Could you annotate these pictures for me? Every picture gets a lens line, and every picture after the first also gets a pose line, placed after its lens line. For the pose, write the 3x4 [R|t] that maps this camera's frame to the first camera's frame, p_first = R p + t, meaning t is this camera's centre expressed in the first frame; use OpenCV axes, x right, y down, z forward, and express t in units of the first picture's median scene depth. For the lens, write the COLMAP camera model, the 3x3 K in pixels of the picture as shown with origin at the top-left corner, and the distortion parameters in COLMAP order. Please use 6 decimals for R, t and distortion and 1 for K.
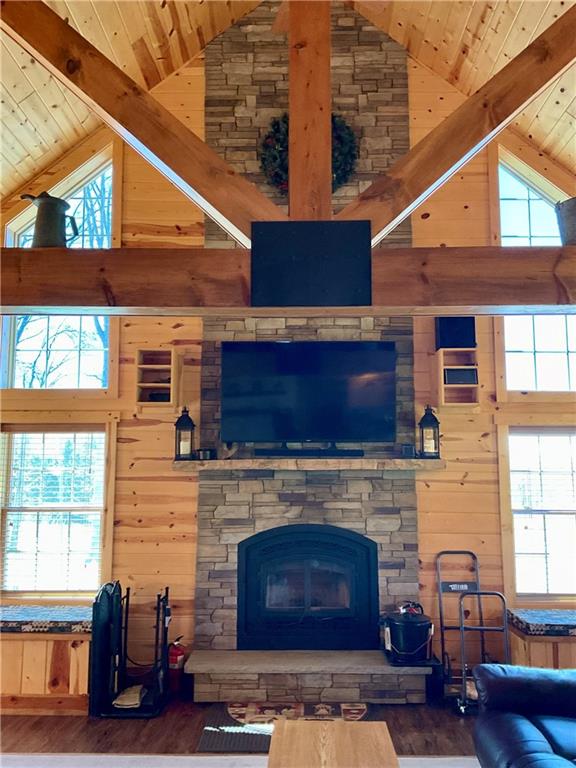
lens RADIAL K [[671.0, 0, 288.0], [0, 671.0, 384.0], [0, 0, 1]] dist [0.093871, -0.174363]
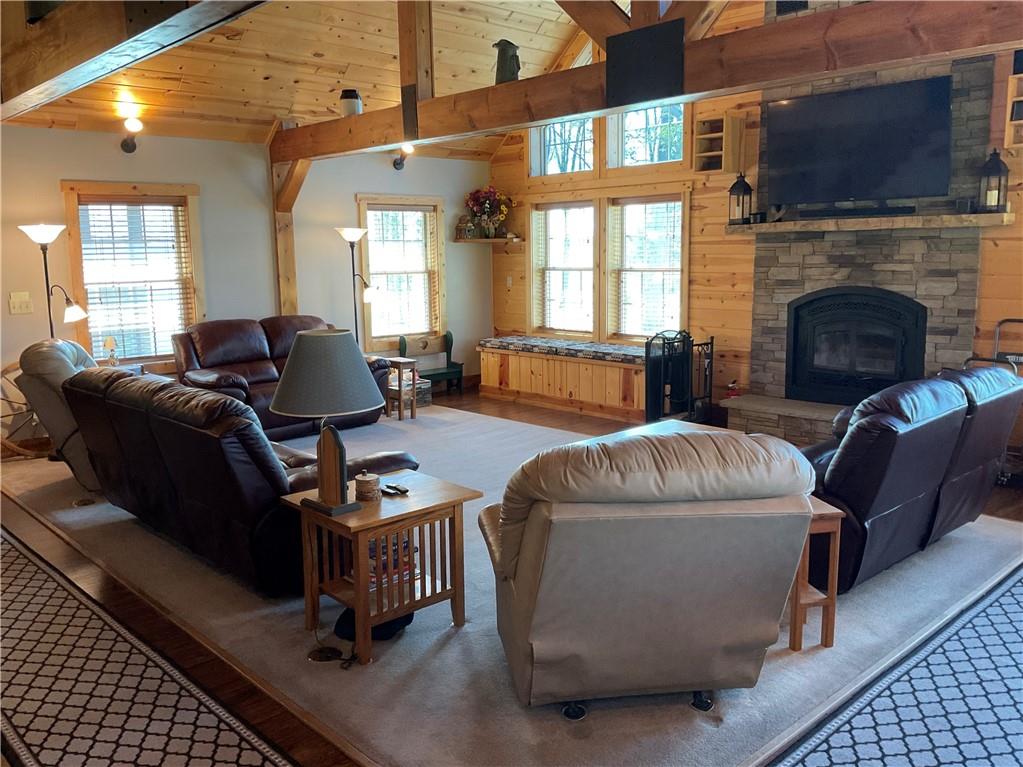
lens RADIAL K [[841.6, 0, 518.8], [0, 841.6, 382.3], [0, 0, 1]] dist [0.093145, -0.182521]
pose [[0.697827, 0.100281, -0.709211, 0.575100], [0.113102, 0.962301, 0.247354, -0.017080], [0.707280, -0.252823, 0.660178, -0.189274]]
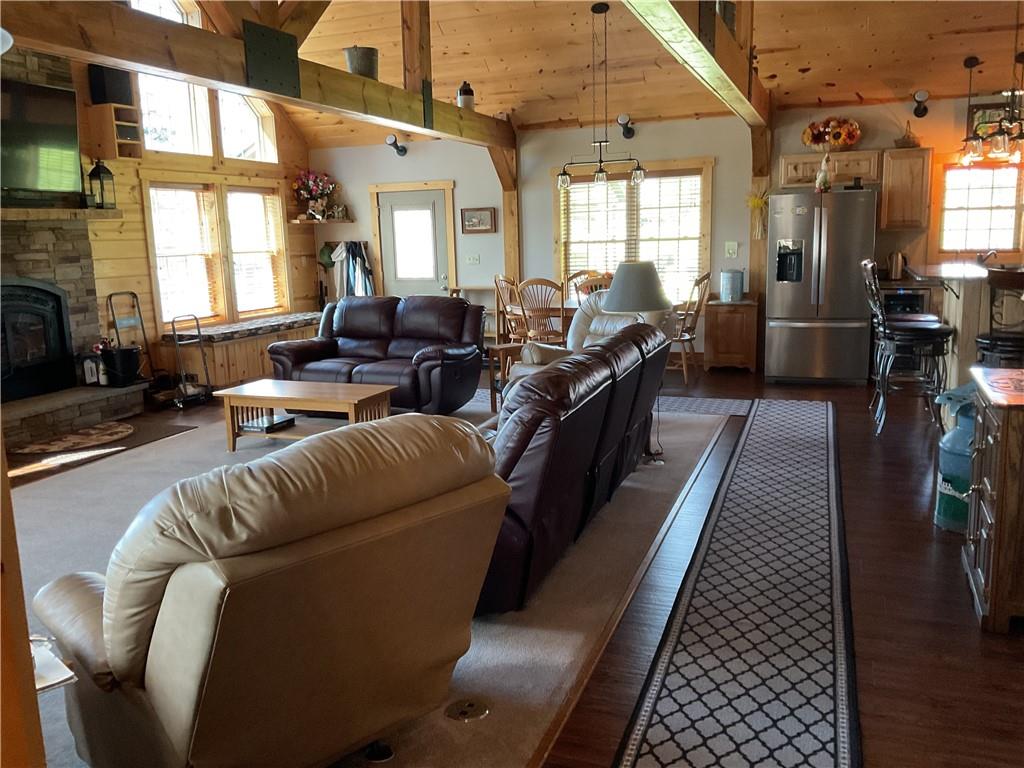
lens RADIAL K [[842.5, 0, 519.3], [0, 842.5, 382.8], [0, 0, 1]] dist [0.093145, -0.182521]
pose [[0.326099, -0.175564, 0.928890, -0.878042], [-0.103207, 0.970118, 0.219589, 0.012771], [-0.939685, -0.167476, 0.298235, -0.071149]]
